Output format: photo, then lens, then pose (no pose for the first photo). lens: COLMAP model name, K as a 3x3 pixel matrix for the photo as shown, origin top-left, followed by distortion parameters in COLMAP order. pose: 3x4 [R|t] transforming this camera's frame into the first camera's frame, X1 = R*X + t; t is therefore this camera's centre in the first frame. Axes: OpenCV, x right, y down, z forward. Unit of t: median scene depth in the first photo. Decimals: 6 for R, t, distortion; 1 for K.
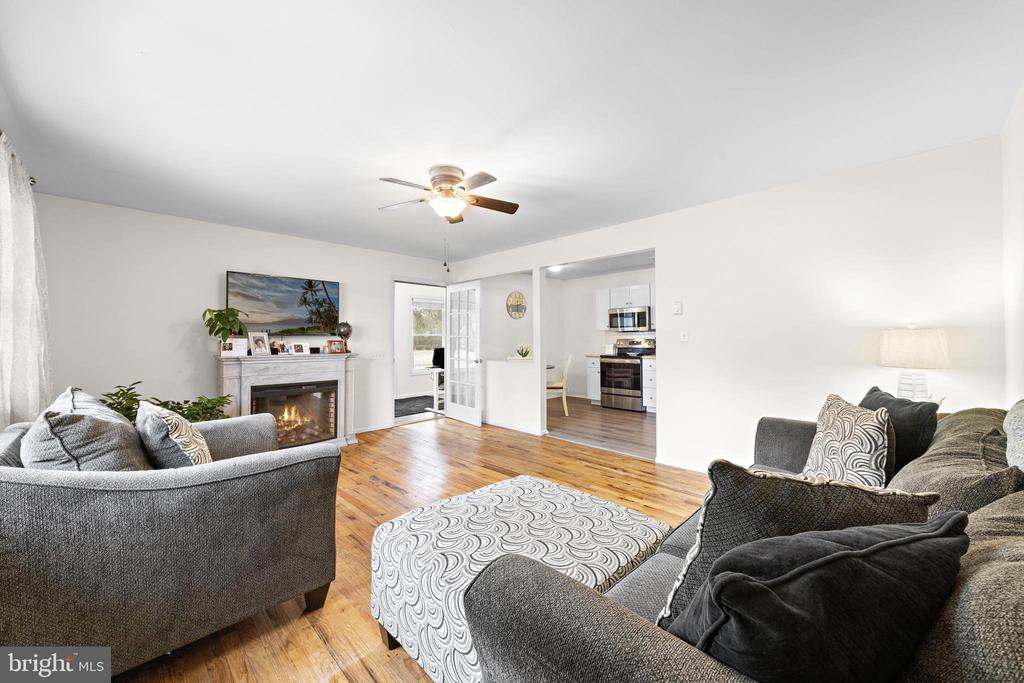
lens RADIAL K [[401.1, 0, 519.8], [0, 401.1, 331.0], [0, 0, 1]] dist [-0.002674, 0.001906]
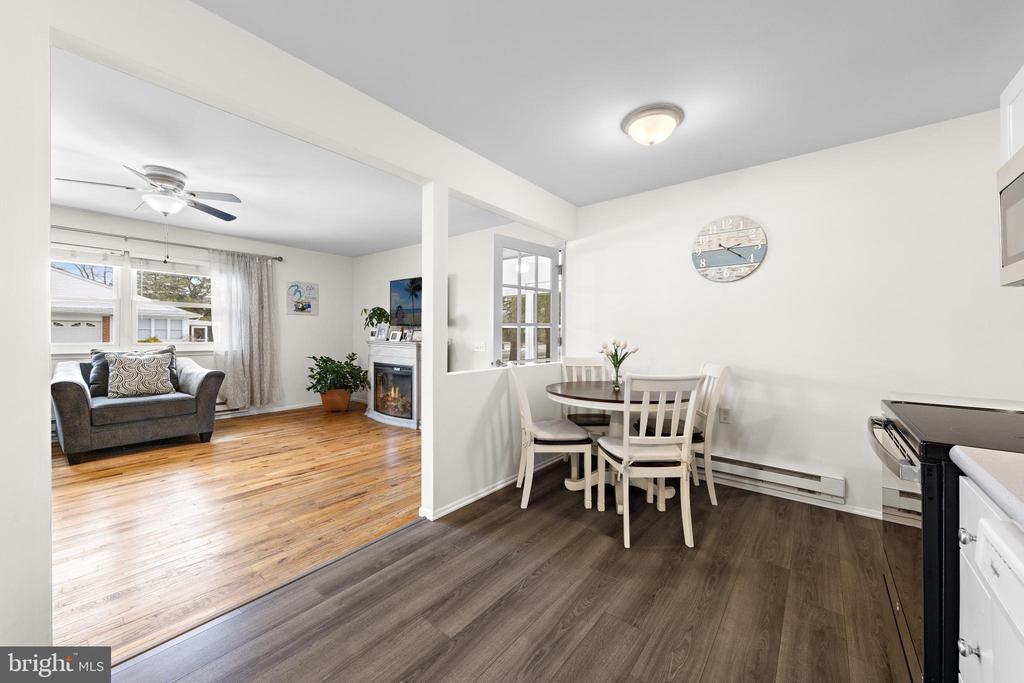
lens RADIAL K [[383.3, 0, 505.1], [0, 383.3, 330.6], [0, 0, 1]] dist [0.012614, -0.000222]
pose [[0.079148, -0.004965, -0.996850, 0.488064], [0.010349, 0.999938, -0.004159, 0.026303], [0.996809, -0.009987, 0.079195, 0.949137]]
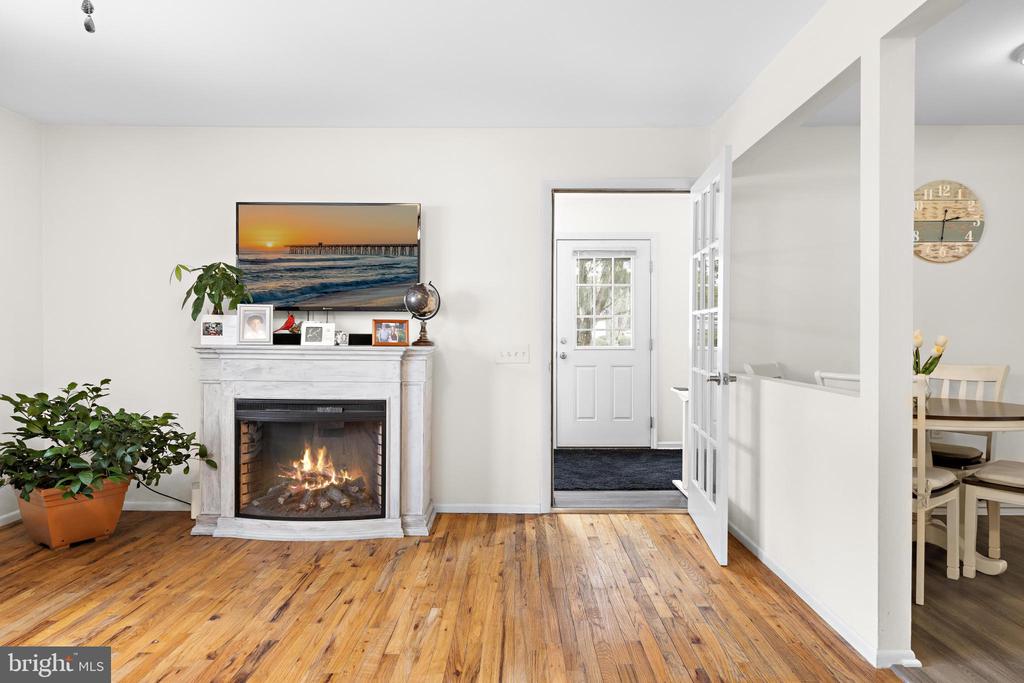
lens RADIAL K [[628.0, 0, 510.6], [0, 628.0, 344.3], [0, 0, 1]] dist [0.015969, -0.000606]
pose [[0.690445, 0.014880, -0.723232, 0.166199], [0.007536, 0.999586, 0.027760, 0.027592], [0.723346, -0.024617, 0.690047, 0.472903]]
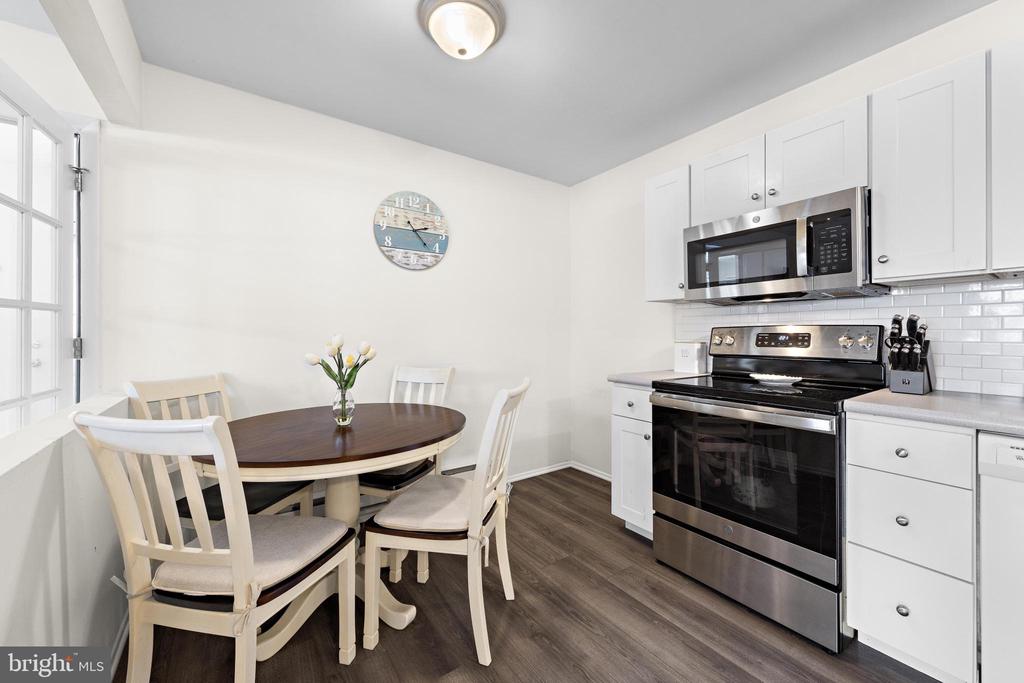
lens RADIAL K [[401.1, 0, 517.6], [0, 401.1, 334.8], [0, 0, 1]] dist [-0.002674, 0.001906]
pose [[0.983818, 0.007161, -0.179027, 0.192129], [-0.003783, 0.999808, 0.019202, 0.026727], [0.179131, -0.018214, 0.983657, 0.857531]]
